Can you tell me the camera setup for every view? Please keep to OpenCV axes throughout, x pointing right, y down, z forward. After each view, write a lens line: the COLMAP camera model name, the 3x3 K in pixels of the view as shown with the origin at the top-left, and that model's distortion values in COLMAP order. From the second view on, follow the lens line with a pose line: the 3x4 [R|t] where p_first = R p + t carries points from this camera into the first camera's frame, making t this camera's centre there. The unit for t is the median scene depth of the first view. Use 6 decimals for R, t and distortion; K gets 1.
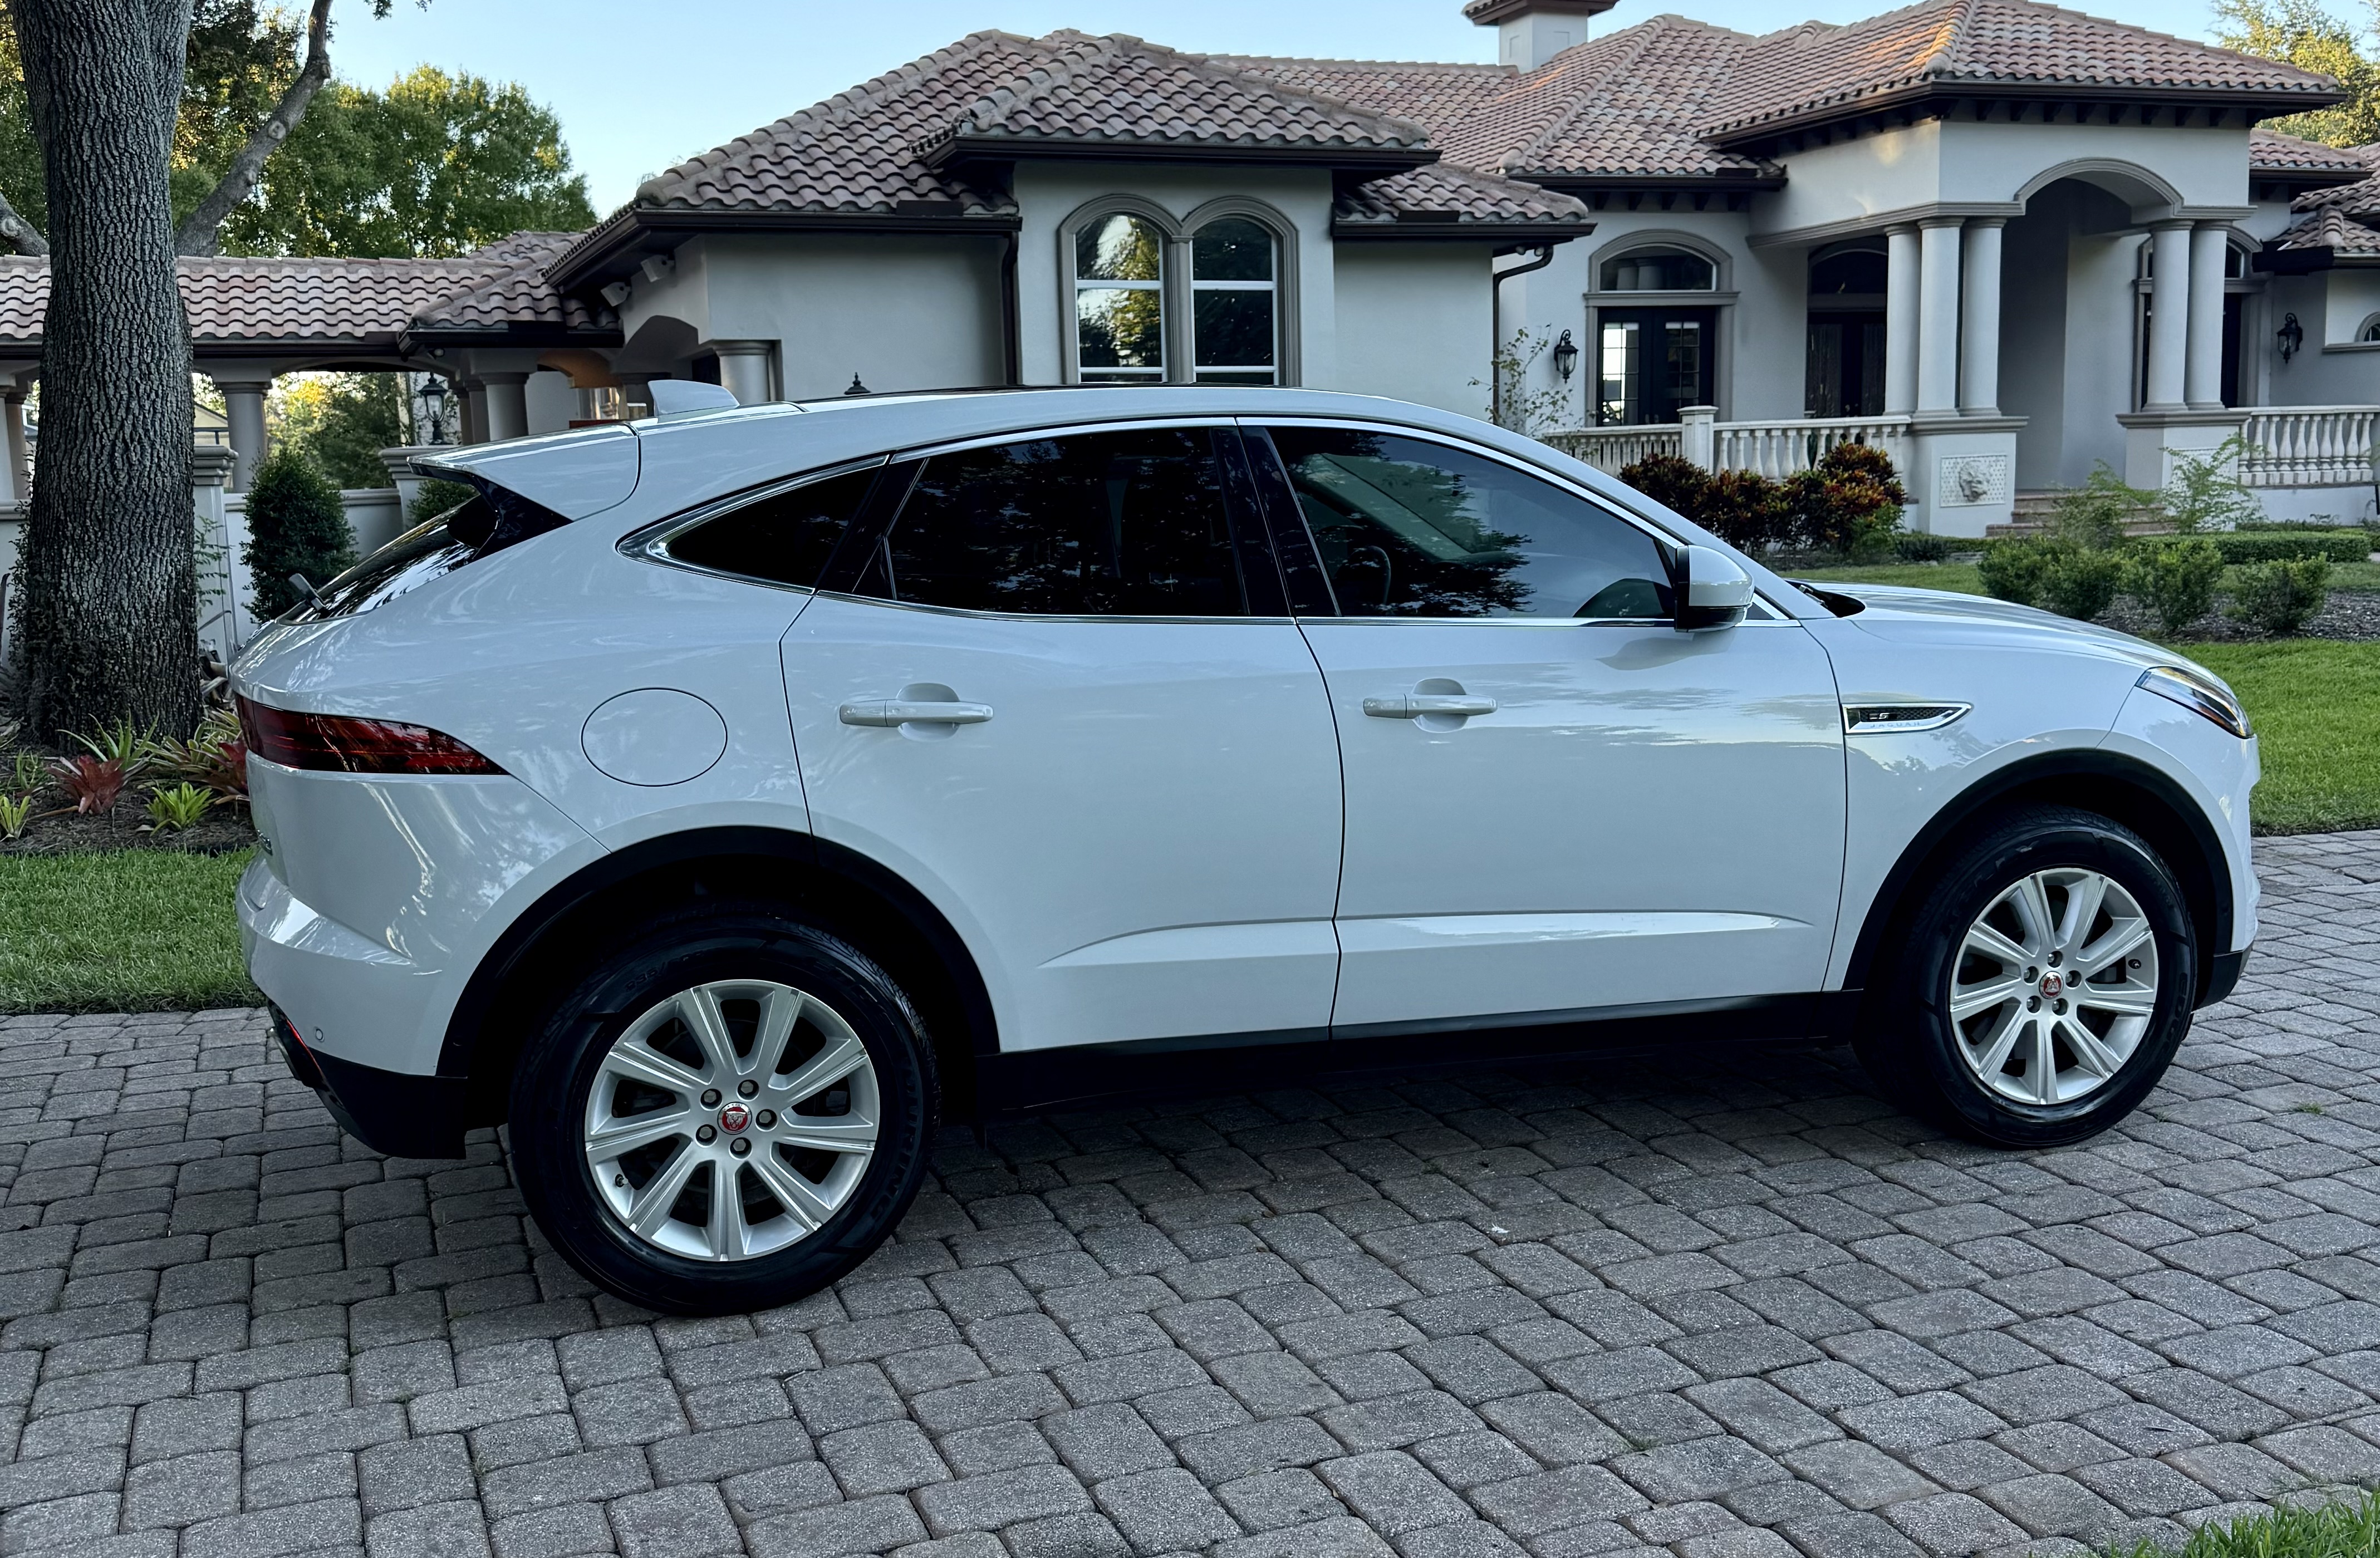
lens RADIAL K [[2235.9, 0, 1190.0], [0, 2235.9, 779.0], [0, 0, 1]] dist [0.045653, -0.008671]
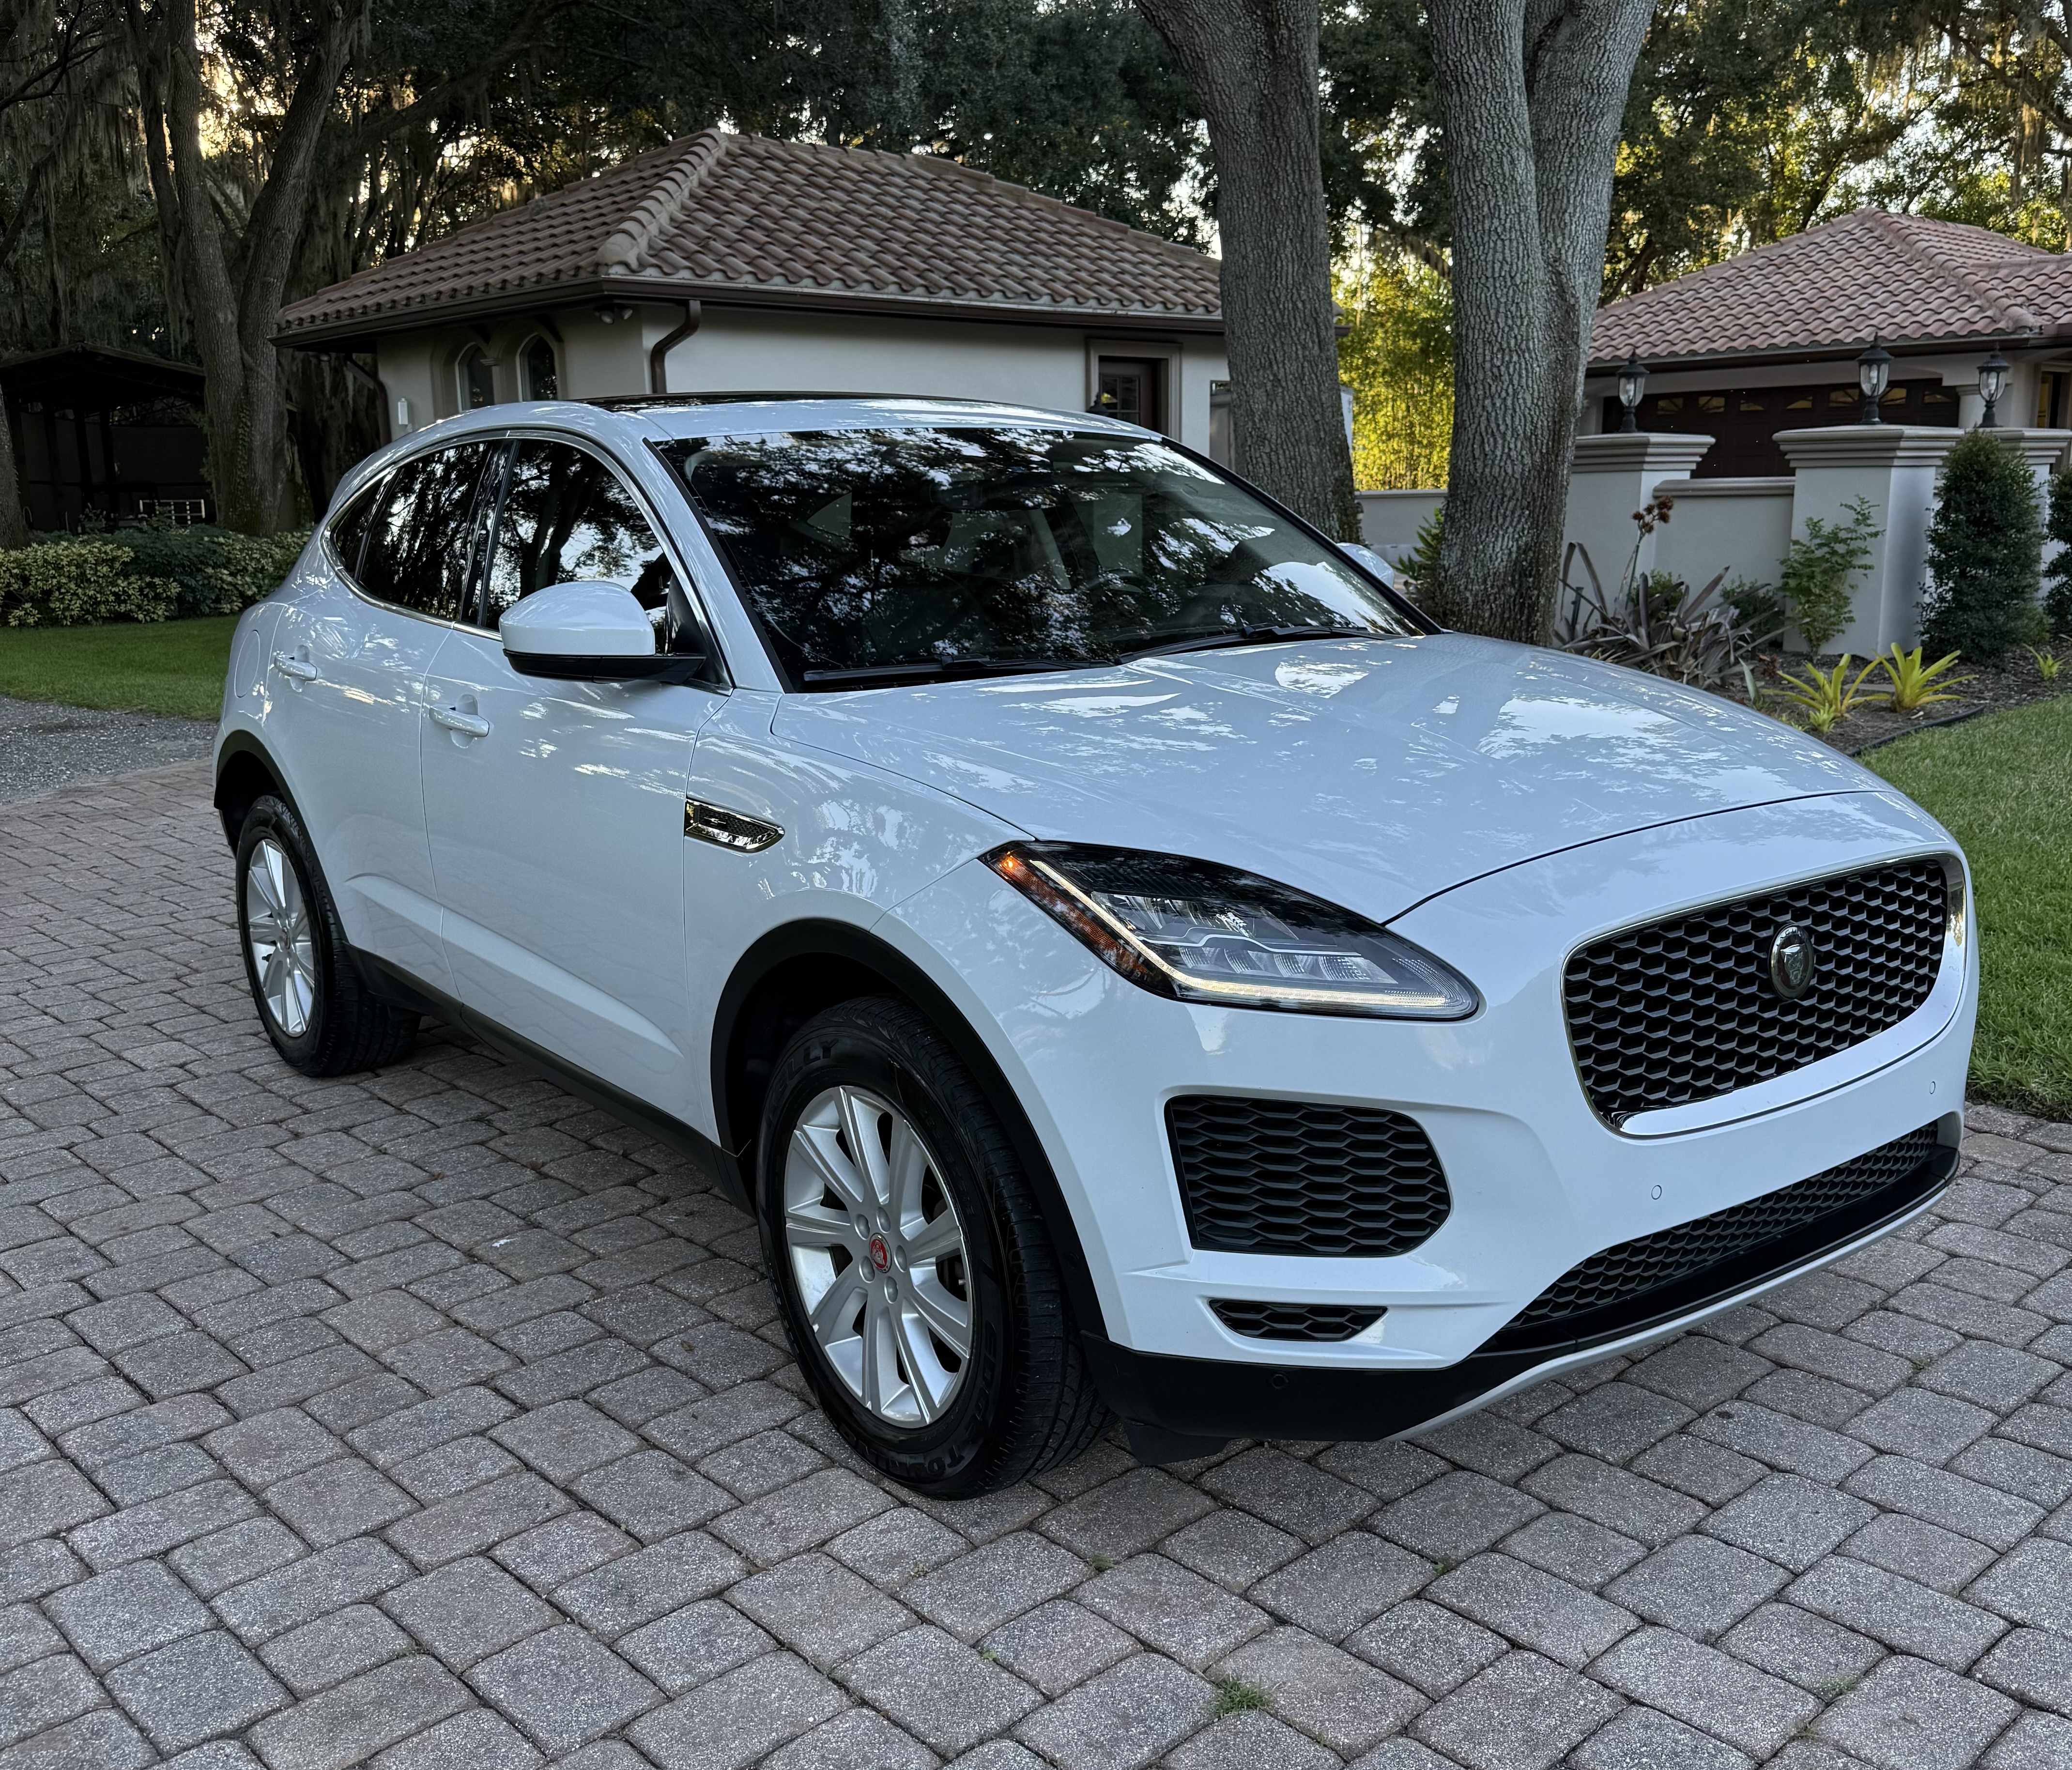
lens RADIAL K [[1900.4, 0, 1037.4], [0, 1900.4, 1047.2], [0, 0, 1]] dist [0.010291, -0.084753]
pose [[0.350334, 0.278519, -0.894256, 0.973961], [-0.121468, 0.960211, 0.251475, -0.134270], [0.928715, 0.020523, 0.370225, 0.896285]]
